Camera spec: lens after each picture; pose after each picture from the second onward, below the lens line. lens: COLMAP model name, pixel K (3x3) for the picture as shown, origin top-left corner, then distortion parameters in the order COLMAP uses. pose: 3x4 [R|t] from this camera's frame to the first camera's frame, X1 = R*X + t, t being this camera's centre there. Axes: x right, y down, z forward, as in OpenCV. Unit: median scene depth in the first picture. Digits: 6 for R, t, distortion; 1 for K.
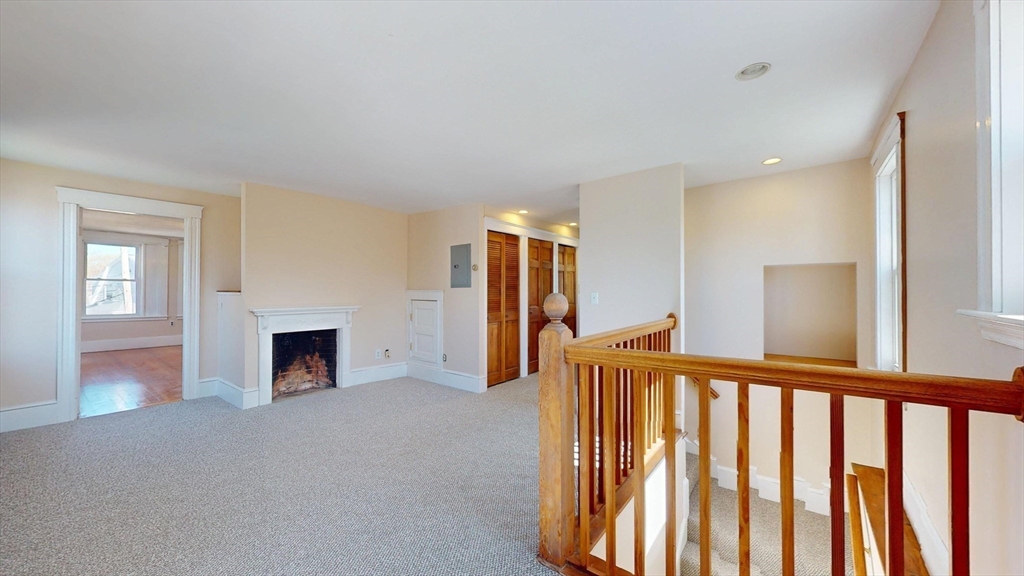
lens RADIAL K [[374.8, 0, 511.5], [0, 374.8, 290.1], [0, 0, 1]] dist [0.000505, 0.000127]
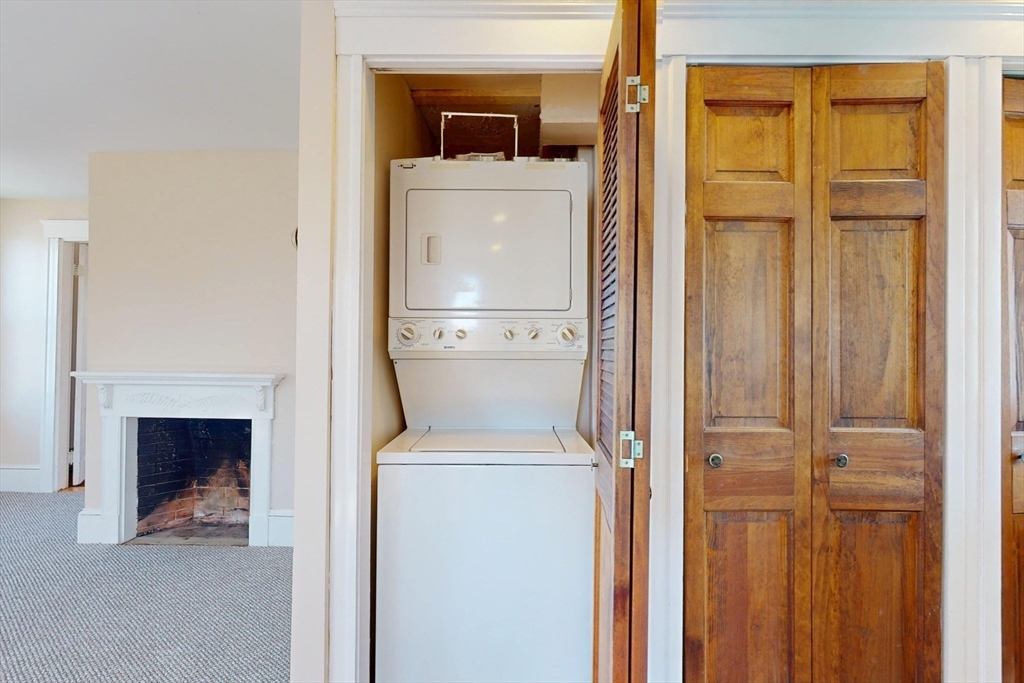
lens RADIAL K [[444.3, 0, 512.0], [0, 444.3, 342.5], [0, 0, 1]] dist [-0.000981, 0.000160]
pose [[0.597794, -0.000583, -0.801649, 0.197833], [-0.007345, 0.999954, -0.006205, 0.004720], [0.801616, 0.009598, 0.597762, 0.919959]]
